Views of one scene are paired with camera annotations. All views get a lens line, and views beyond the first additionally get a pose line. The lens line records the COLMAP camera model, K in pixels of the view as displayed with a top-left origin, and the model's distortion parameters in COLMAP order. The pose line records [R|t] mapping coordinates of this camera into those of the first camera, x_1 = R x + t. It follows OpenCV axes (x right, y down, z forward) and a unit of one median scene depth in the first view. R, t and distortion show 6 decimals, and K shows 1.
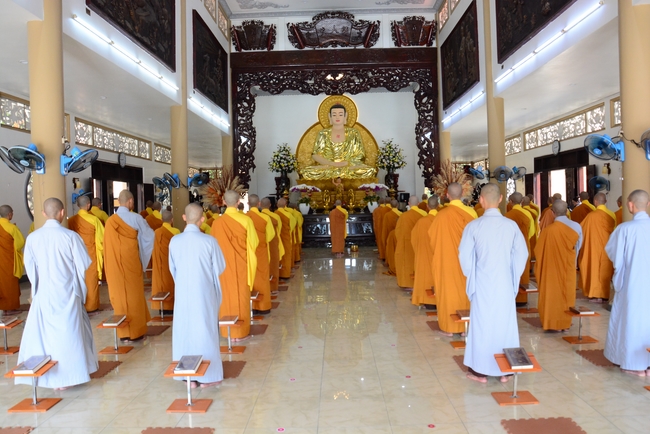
lens RADIAL K [[503.5, 0, 327.3], [0, 503.5, 205.8], [0, 0, 1]] dist [-0.158324, 0.110881]
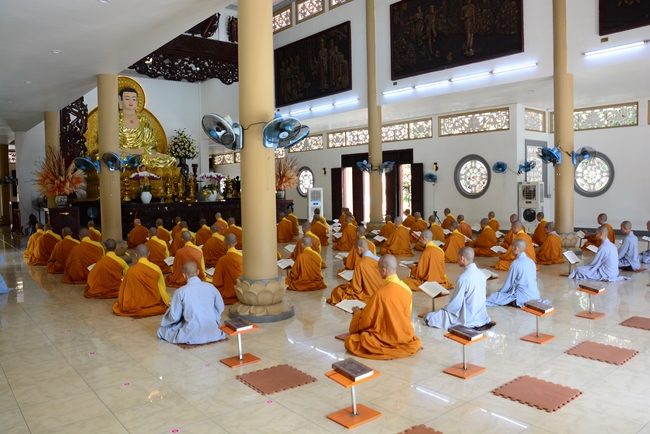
lens RADIAL K [[500.9, 0, 327.9], [0, 500.9, 205.5], [0, 0, 1]] dist [-0.163737, 0.116403]
pose [[0.760926, -0.010372, 0.648756, -0.382308], [0.002256, 0.999908, 0.013341, 0.009636], [-0.648835, -0.008688, 0.760879, 0.082885]]
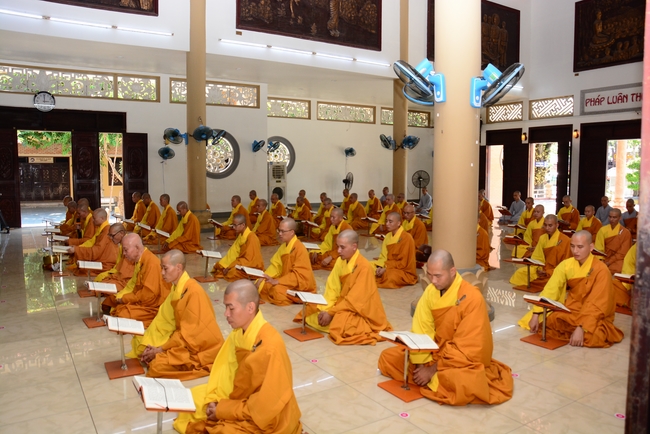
lens RADIAL K [[503.5, 0, 327.3], [0, 503.5, 205.8], [0, 0, 1]] dist [-0.158324, 0.110881]
pose [[-0.552683, -0.040921, 0.832387, -0.371881], [0.012998, 0.998249, 0.057705, 0.008385], [-0.833290, 0.042713, -0.551183, 0.886903]]
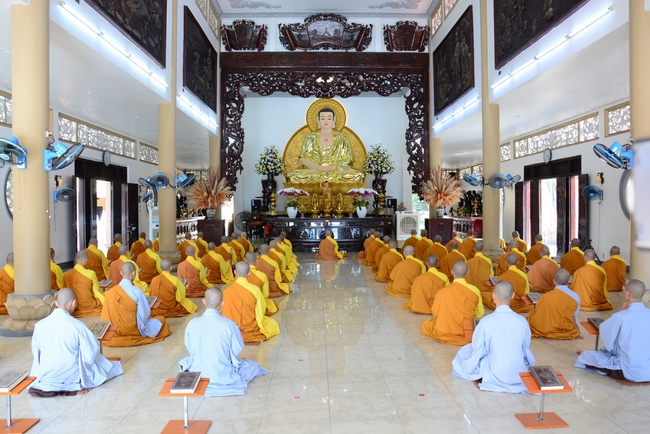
lens RADIAL K [[500.9, 0, 327.9], [0, 500.9, 205.5], [0, 0, 1]] dist [-0.163737, 0.116403]
pose [[0.999069, 0.020423, 0.037997, -0.013102], [-0.020061, 0.999750, -0.009877, 0.000531], [-0.038189, 0.009106, 0.999229, 0.020137]]
